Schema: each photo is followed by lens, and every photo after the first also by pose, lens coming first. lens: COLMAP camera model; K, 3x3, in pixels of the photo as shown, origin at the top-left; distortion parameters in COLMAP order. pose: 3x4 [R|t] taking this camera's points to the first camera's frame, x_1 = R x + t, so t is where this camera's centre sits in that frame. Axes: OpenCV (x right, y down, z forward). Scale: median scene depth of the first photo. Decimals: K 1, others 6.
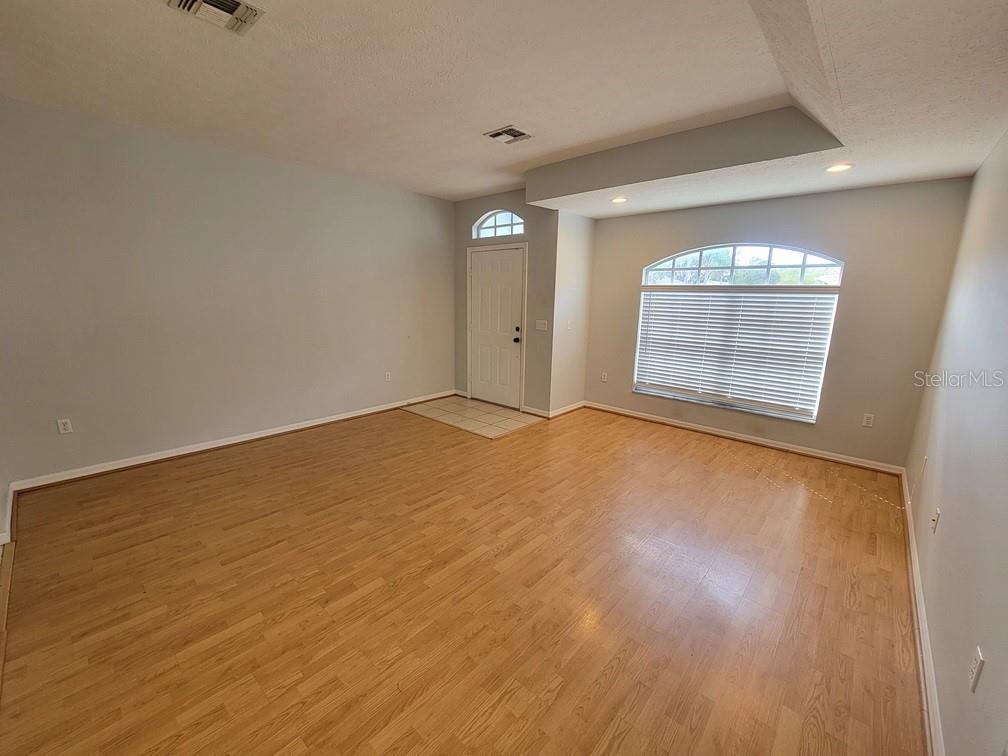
lens RADIAL K [[411.2, 0, 505.1], [0, 411.2, 386.6], [0, 0, 1]] dist [-0.000243, -0.002031]
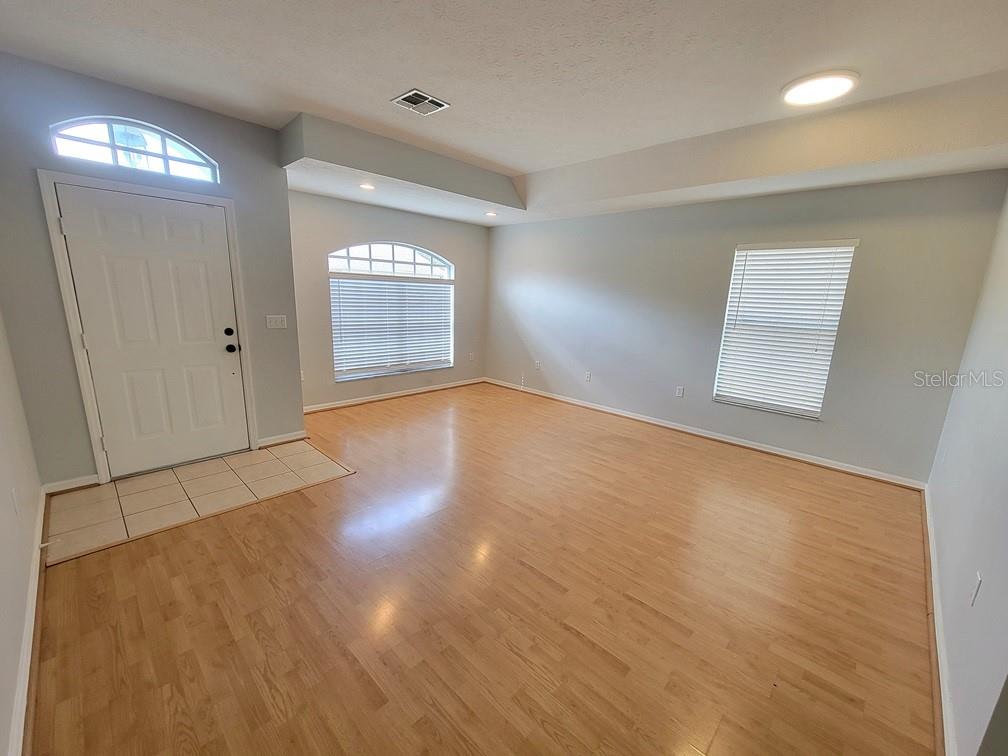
lens RADIAL K [[411.2, 0, 497.8], [0, 411.2, 384.5], [0, 0, 1]] dist [-0.000243, -0.002031]
pose [[0.038838, -0.233937, 0.971476, -0.714473], [0.184631, 0.957149, 0.223106, -0.148582], [-0.982040, 0.170700, 0.080366, 0.636932]]
